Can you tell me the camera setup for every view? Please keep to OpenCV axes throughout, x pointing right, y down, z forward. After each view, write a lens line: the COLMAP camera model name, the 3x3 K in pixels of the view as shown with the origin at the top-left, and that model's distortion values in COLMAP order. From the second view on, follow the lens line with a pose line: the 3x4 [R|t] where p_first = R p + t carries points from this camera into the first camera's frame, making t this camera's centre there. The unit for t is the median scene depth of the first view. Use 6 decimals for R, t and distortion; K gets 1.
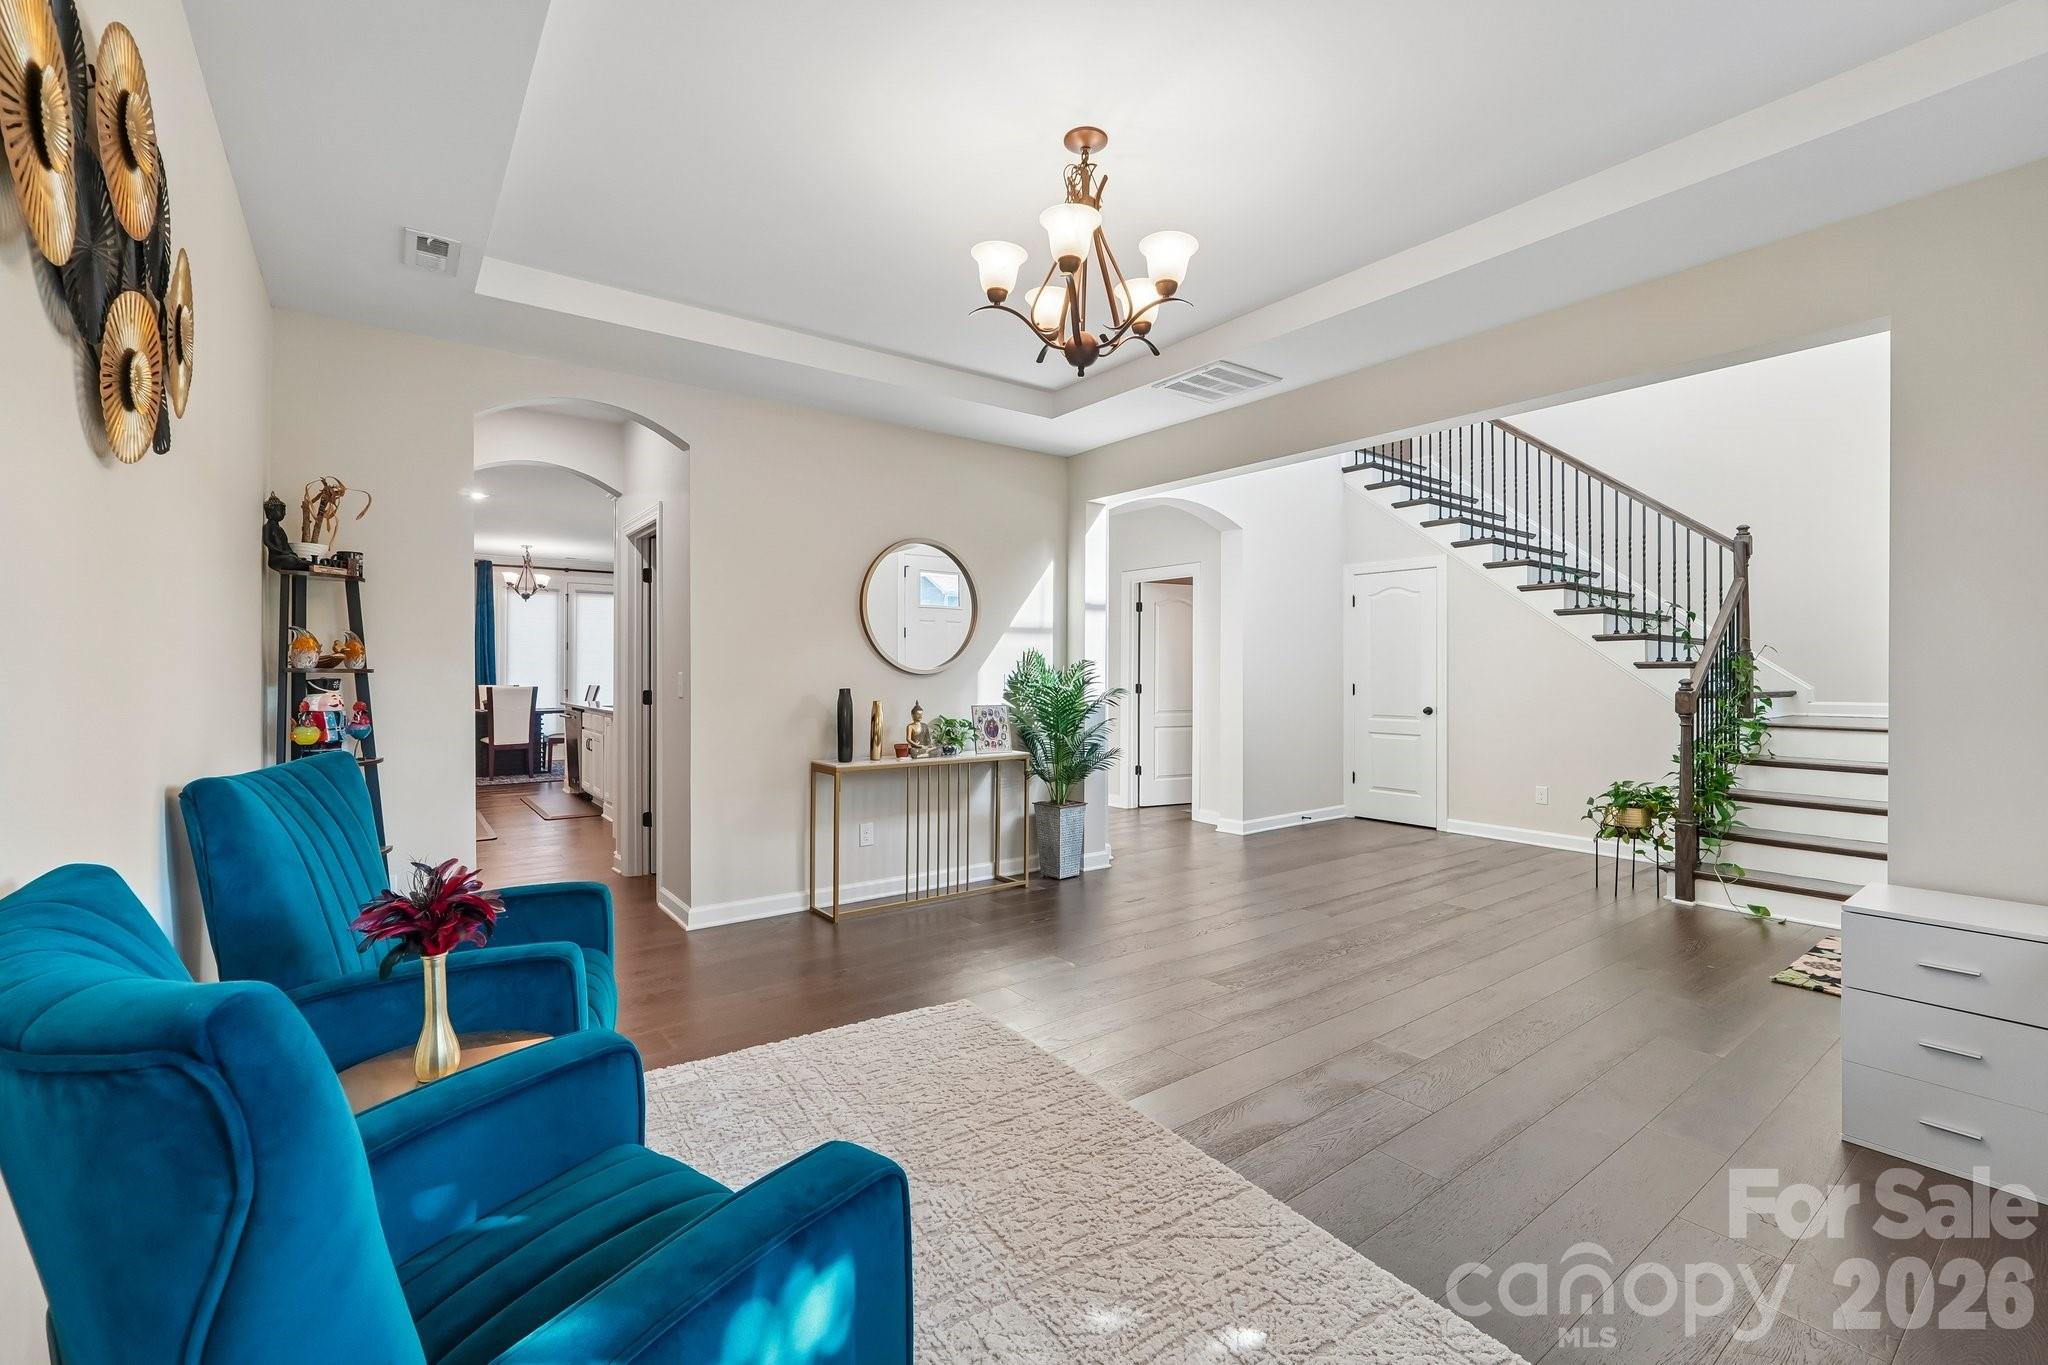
lens RADIAL K [[873.9, 0, 1025.1], [0, 873.9, 668.6], [0, 0, 1]] dist [-0.018588, 0.007530]
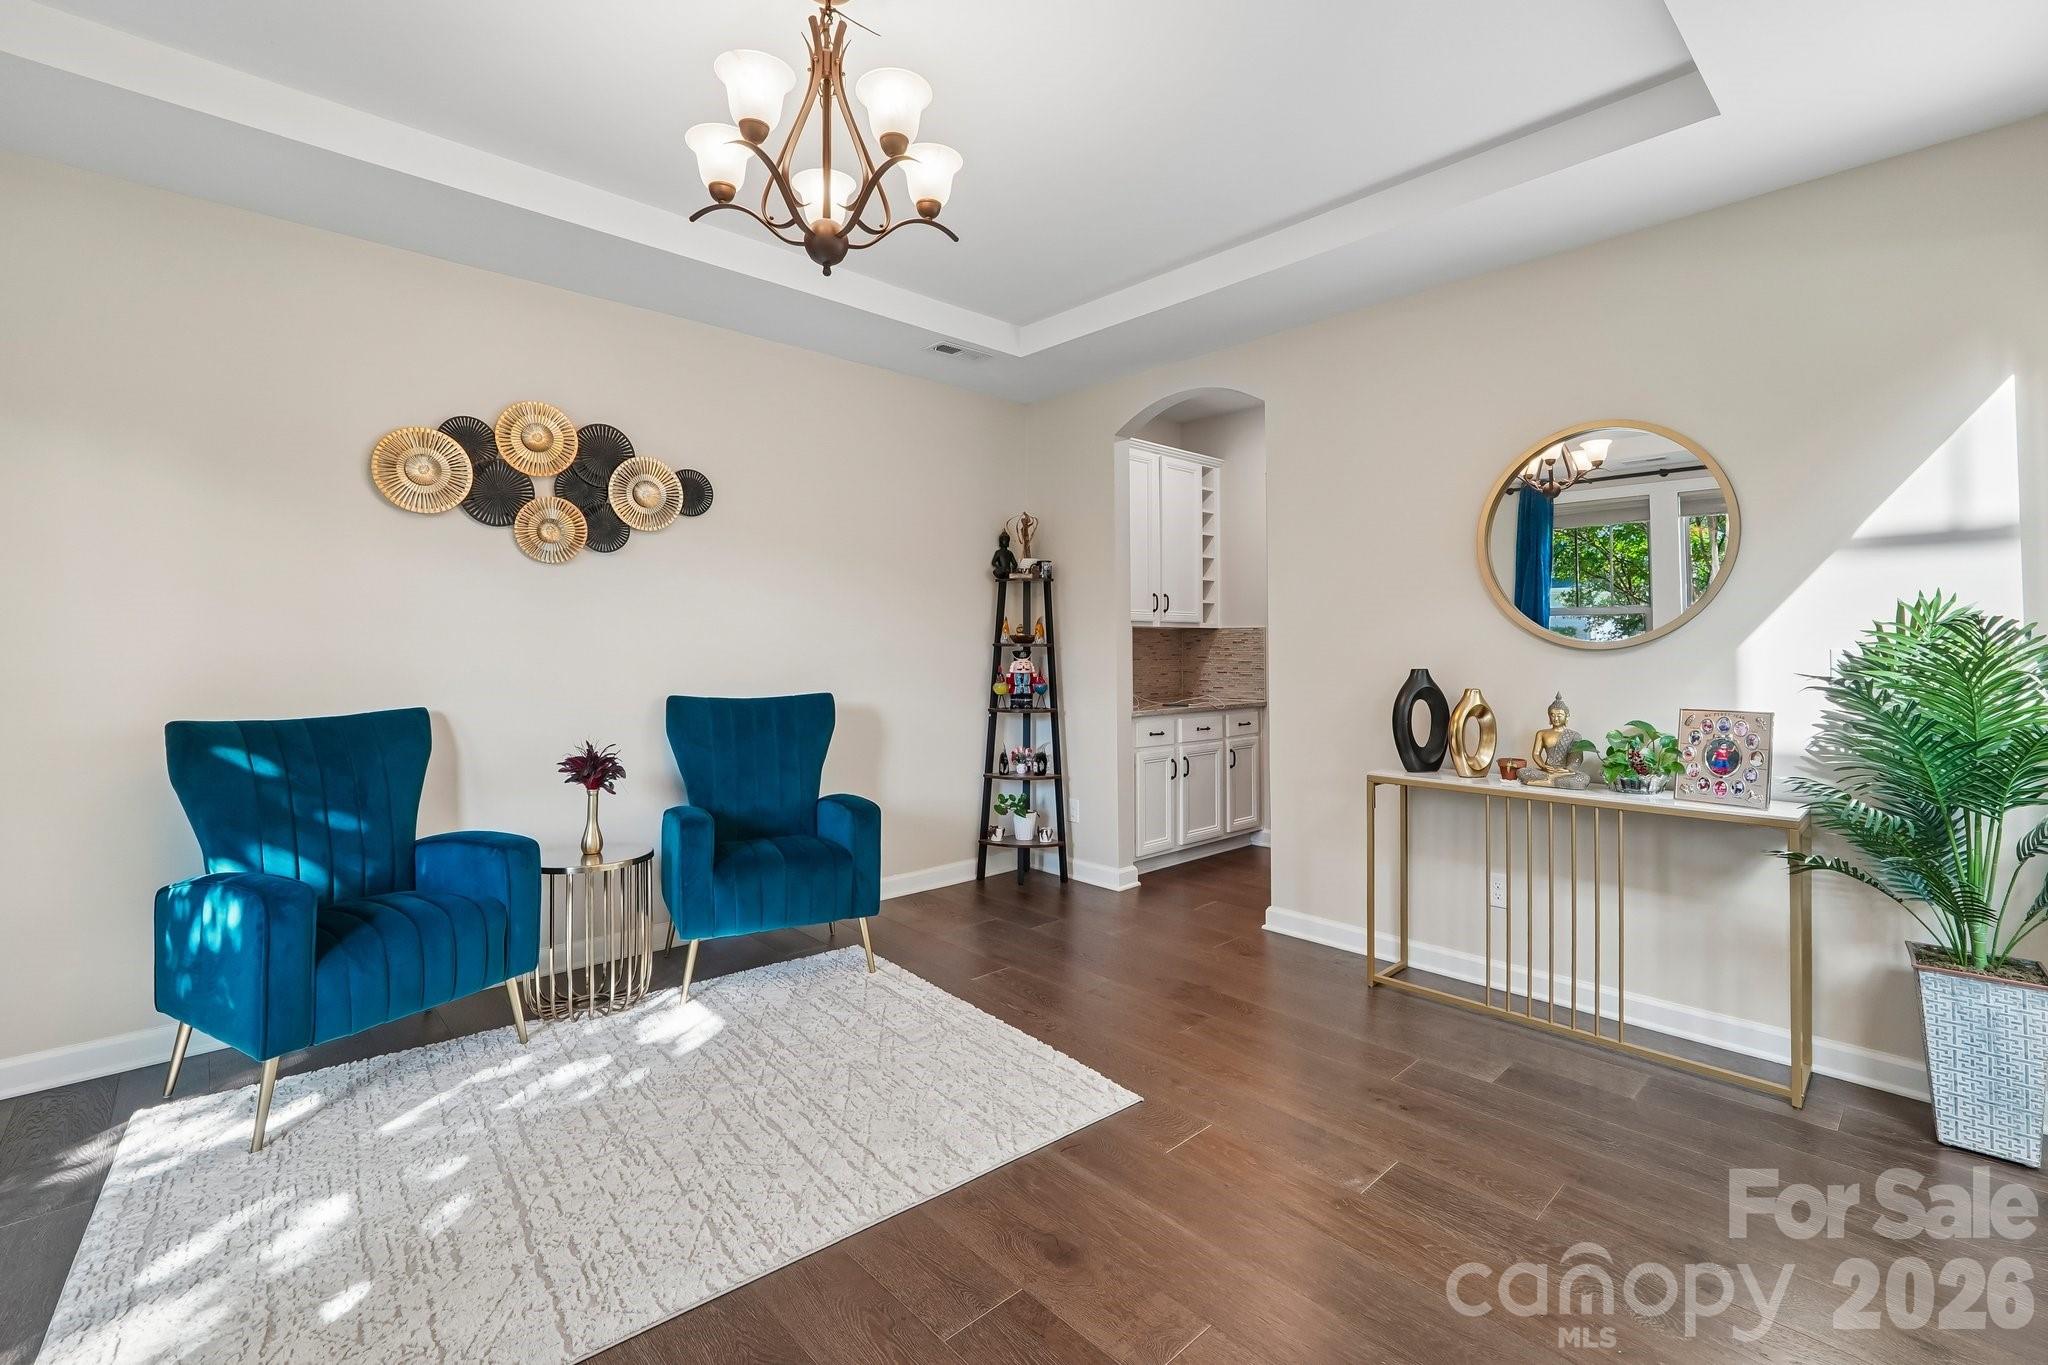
lens RADIAL K [[877.3, 0, 1026.5], [0, 877.3, 659.0], [0, 0, 1]] dist [-0.072277, 0.050061]
pose [[0.101729, 0.011579, -0.994745, 0.409156], [0.003509, 0.999922, 0.011998, 0.004773], [0.994806, -0.004711, 0.101680, 0.541758]]
